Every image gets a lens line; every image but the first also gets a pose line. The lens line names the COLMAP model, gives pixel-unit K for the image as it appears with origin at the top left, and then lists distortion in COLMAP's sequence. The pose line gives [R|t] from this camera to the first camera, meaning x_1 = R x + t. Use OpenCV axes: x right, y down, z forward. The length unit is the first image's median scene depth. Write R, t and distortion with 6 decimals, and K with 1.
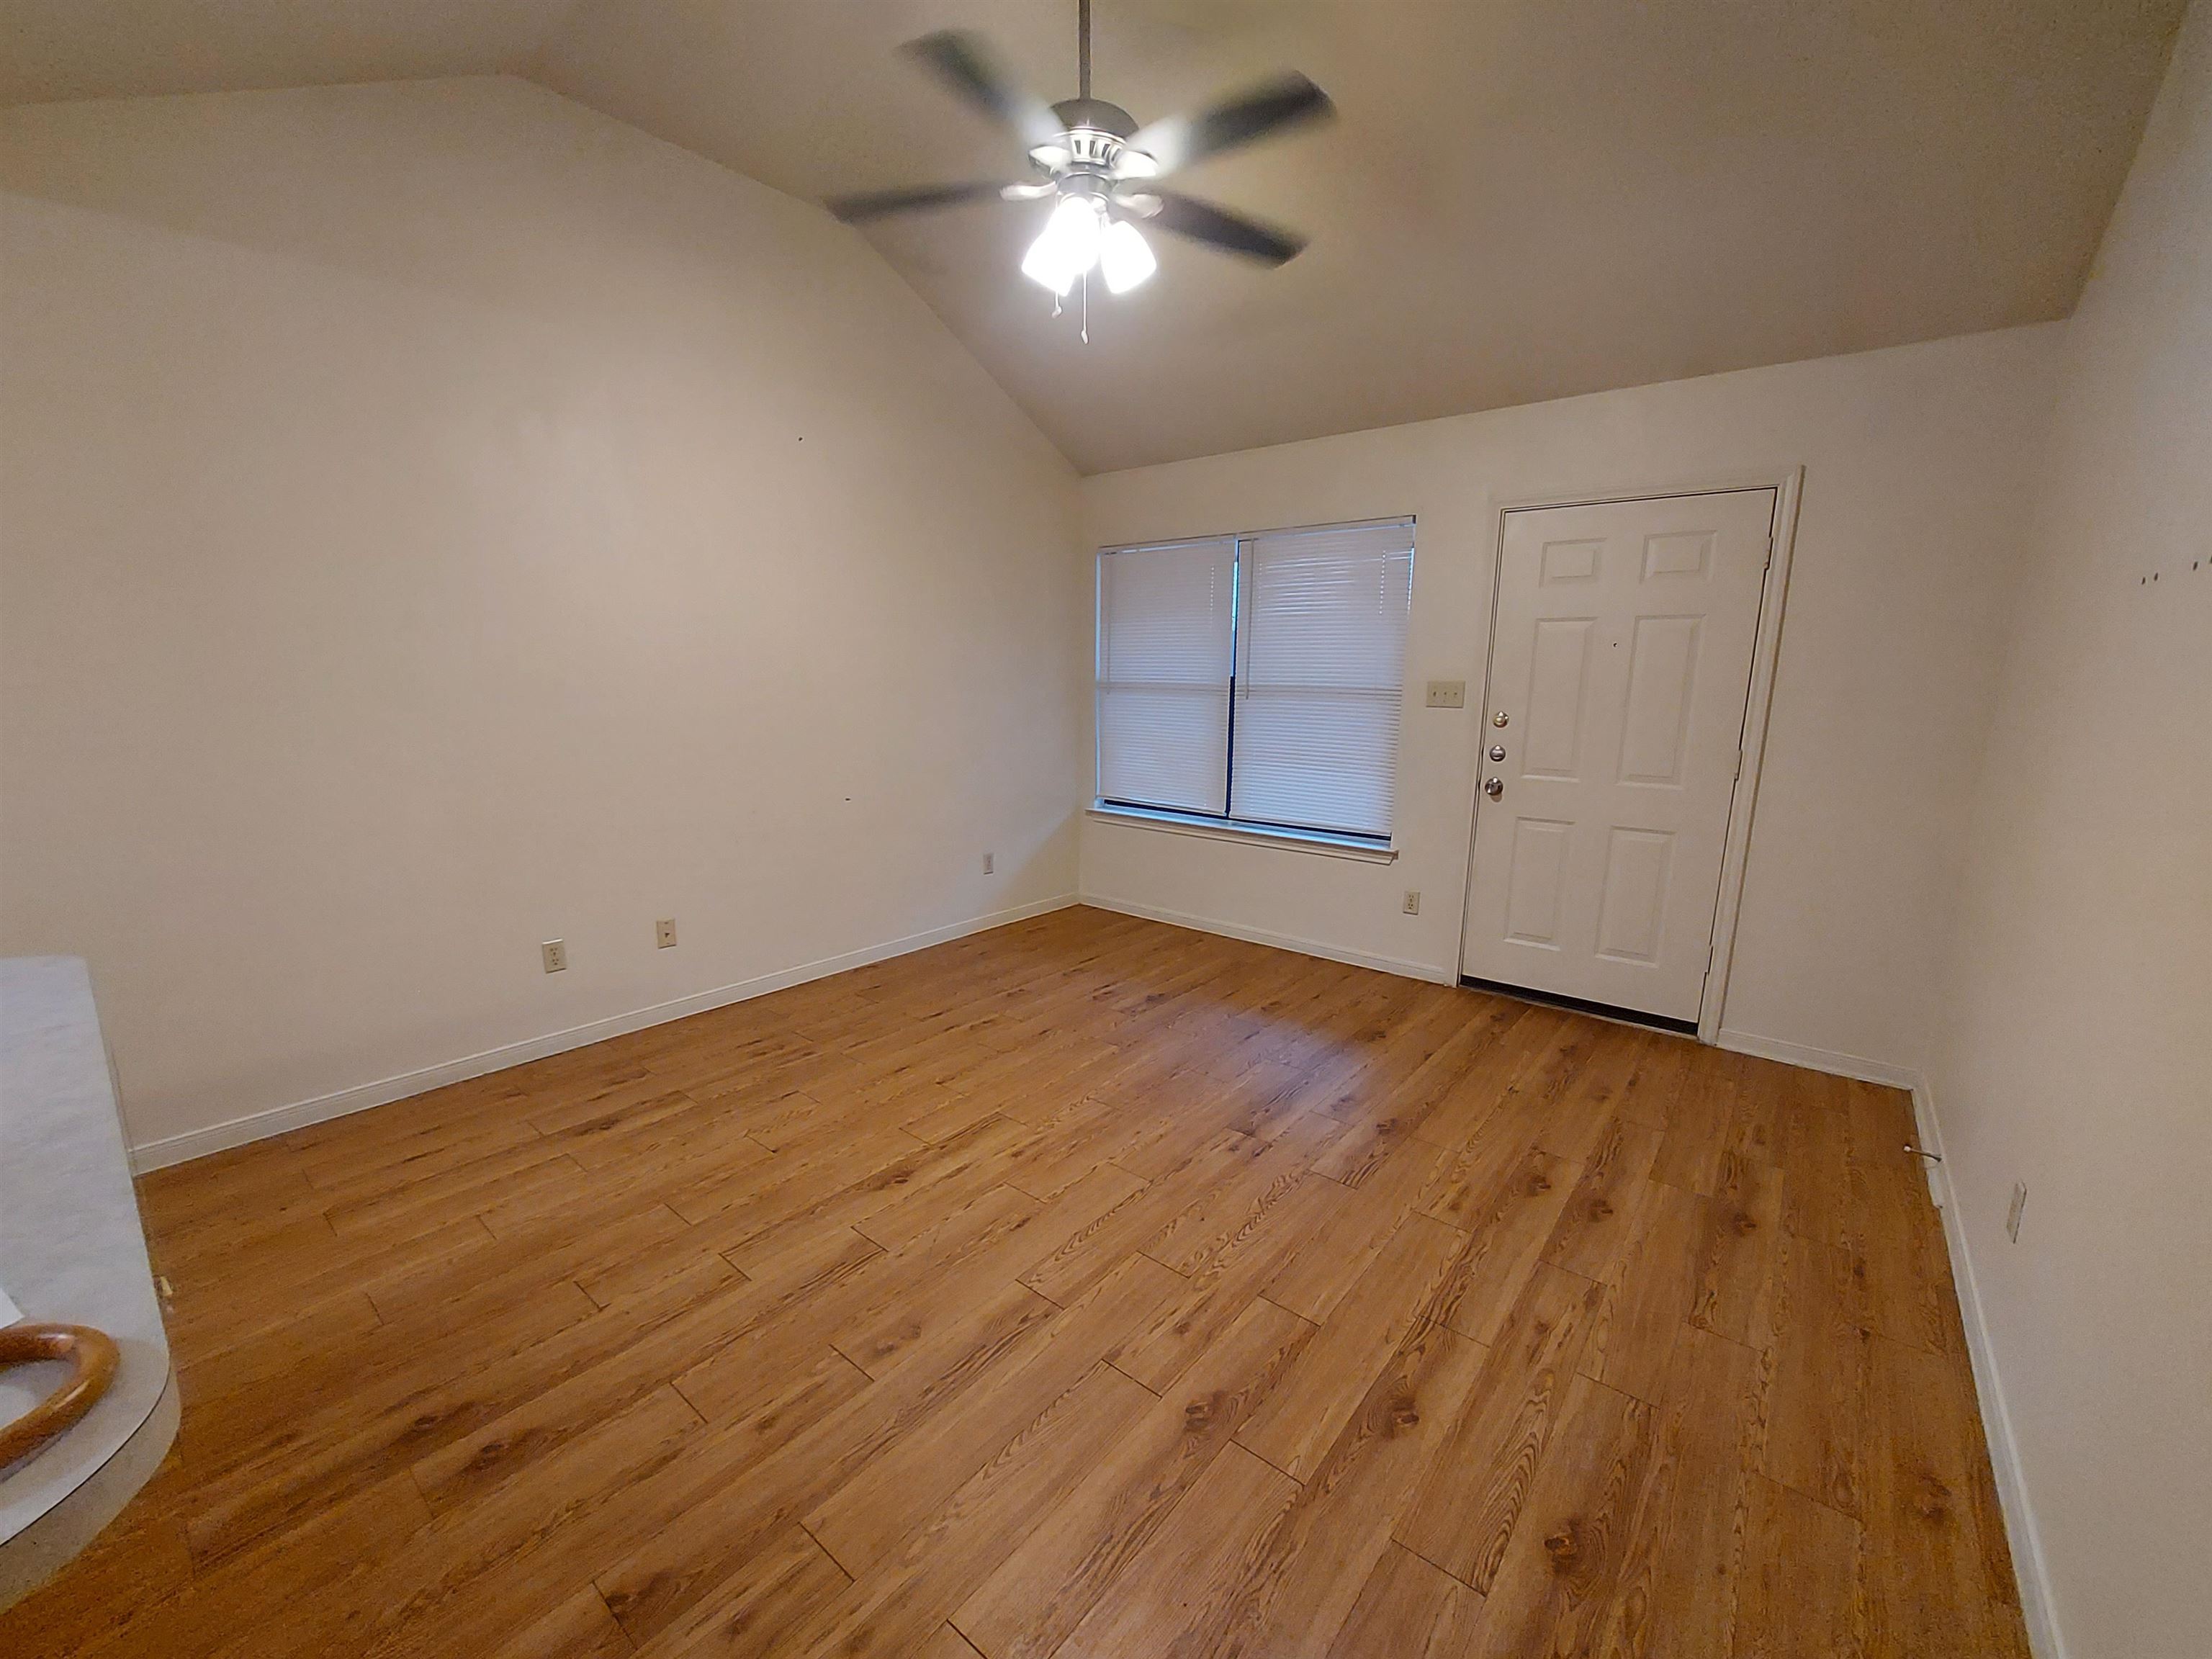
lens RADIAL K [[870.7, 0, 1111.3], [0, 870.7, 850.5], [0, 0, 1]] dist [-0.008975, -0.004166]
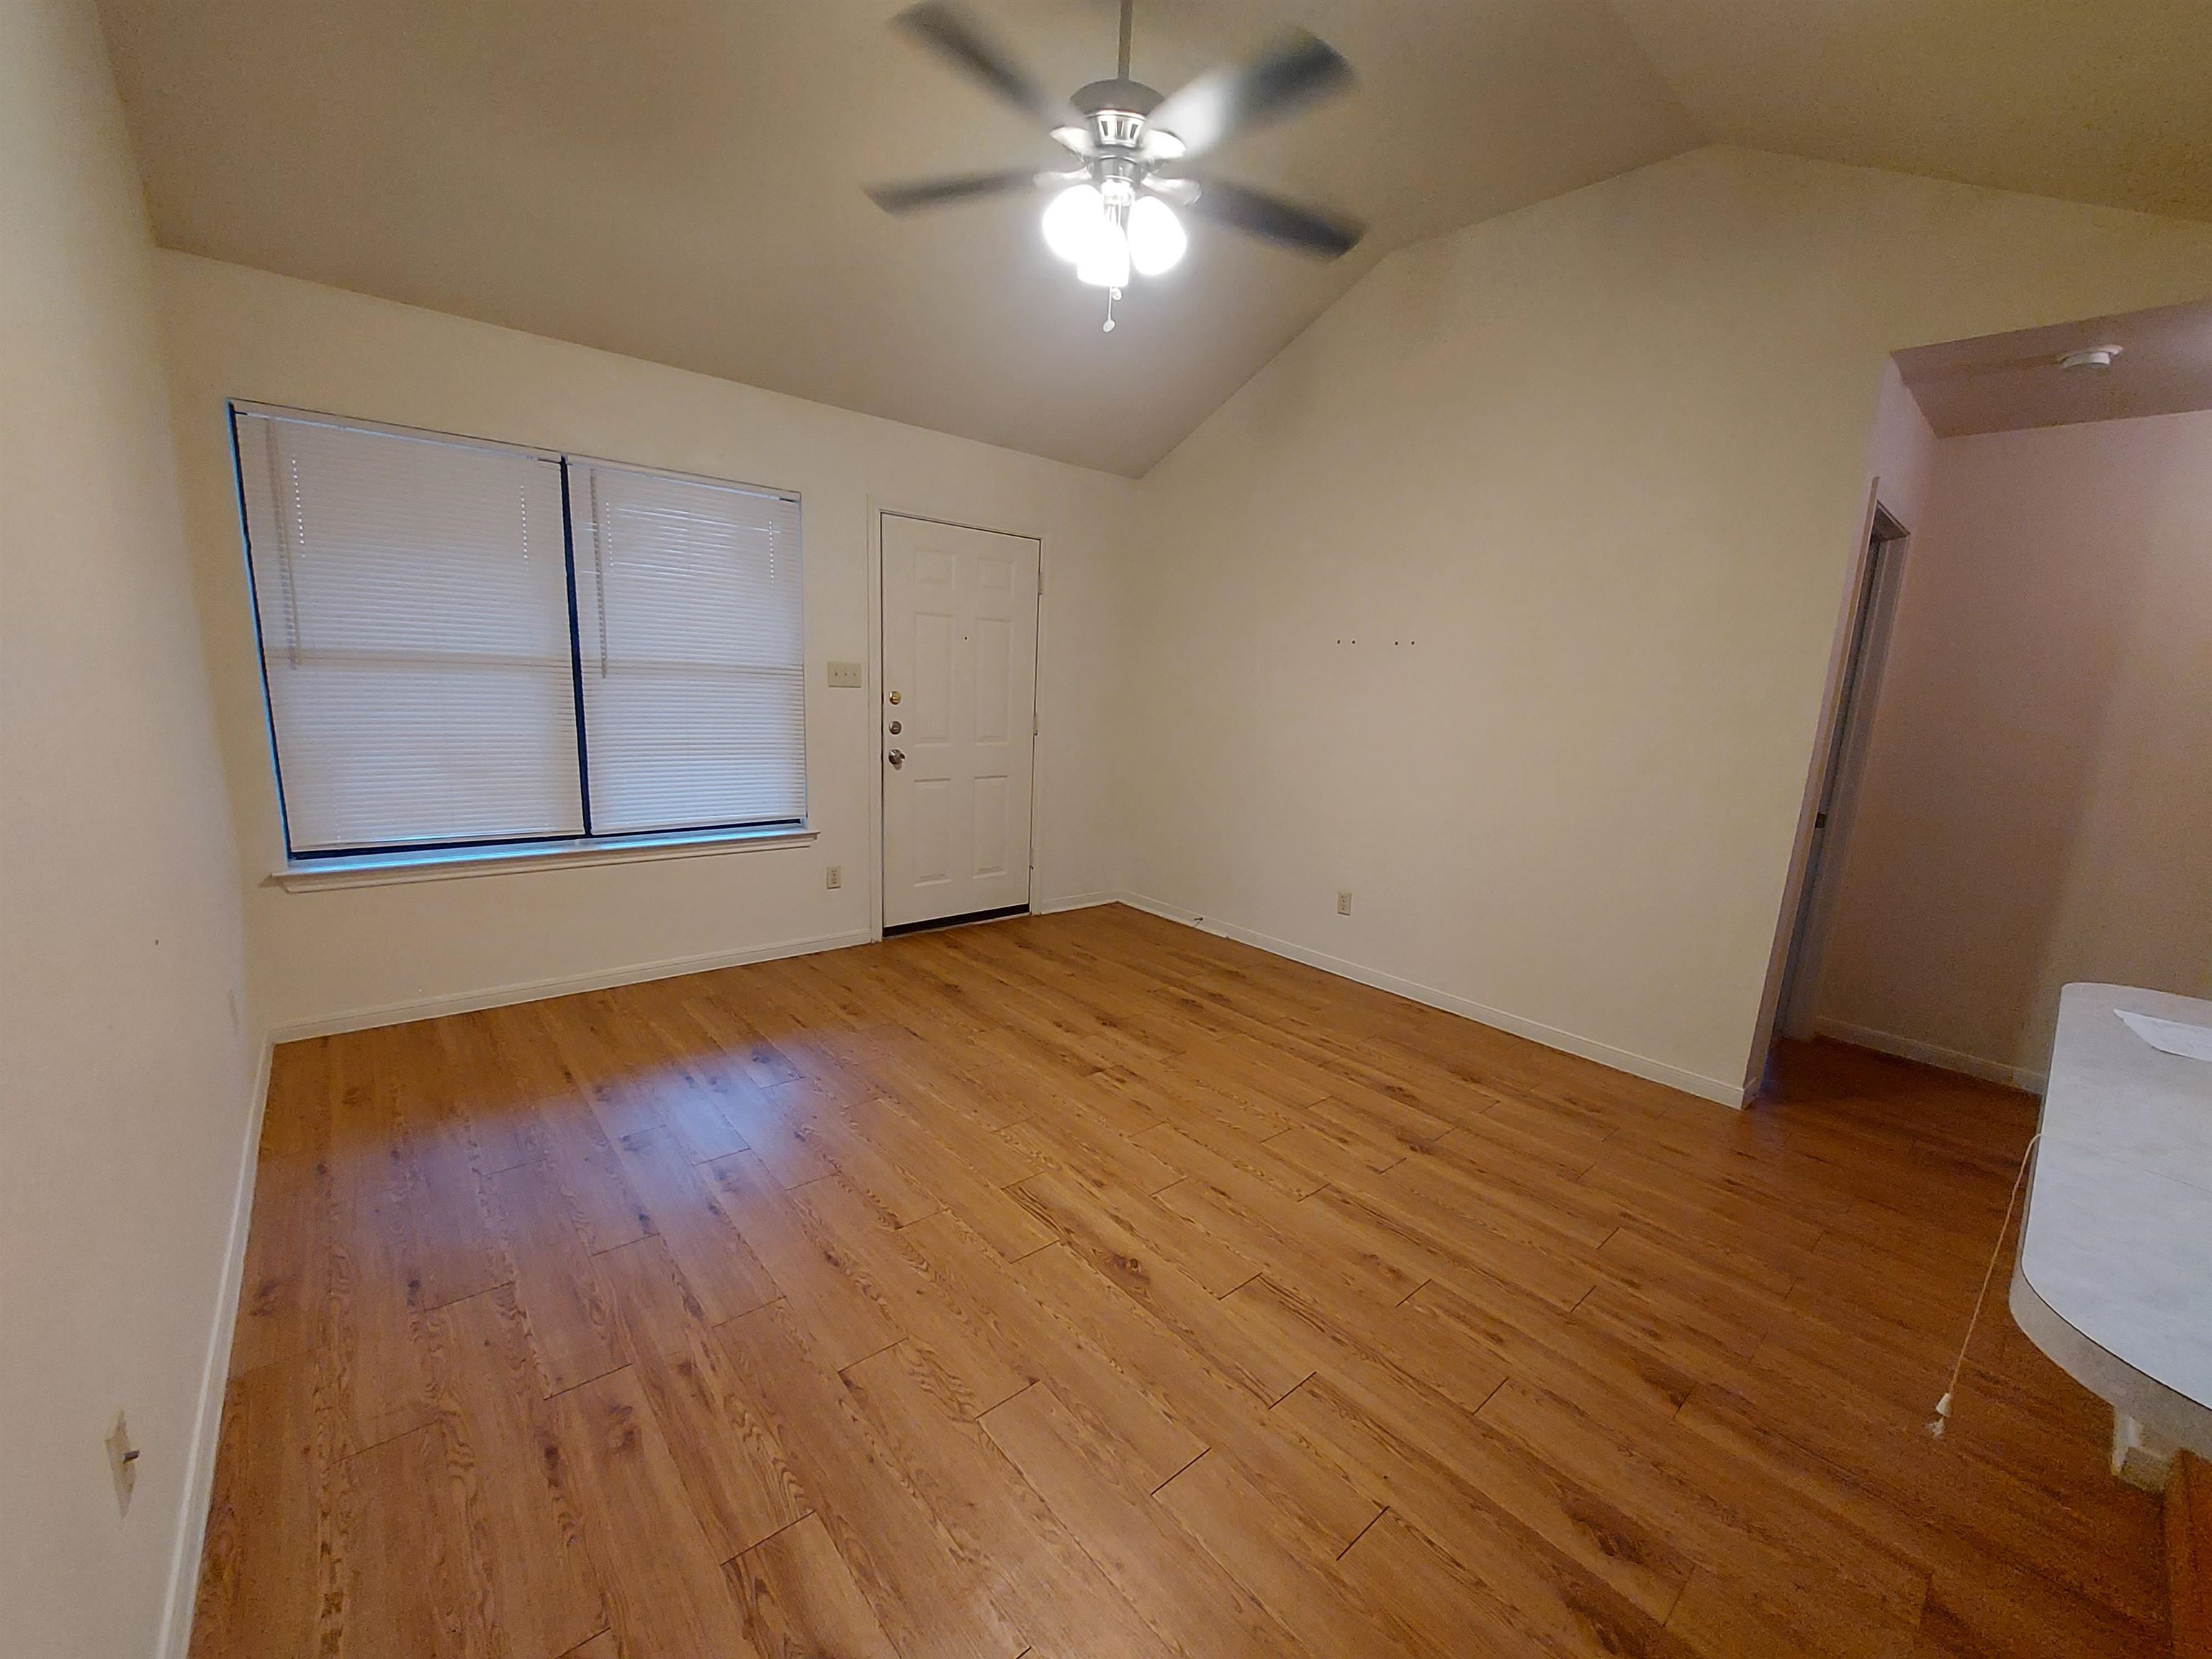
lens RADIAL K [[870.7, 0, 1111.3], [0, 870.7, 850.5], [0, 0, 1]] dist [-0.008975, -0.004166]
pose [[0.181212, -0.198105, 0.963284, -0.893254], [0.145004, 0.974177, 0.173068, -0.156157], [-0.972695, 0.108318, 0.205258, 0.713523]]
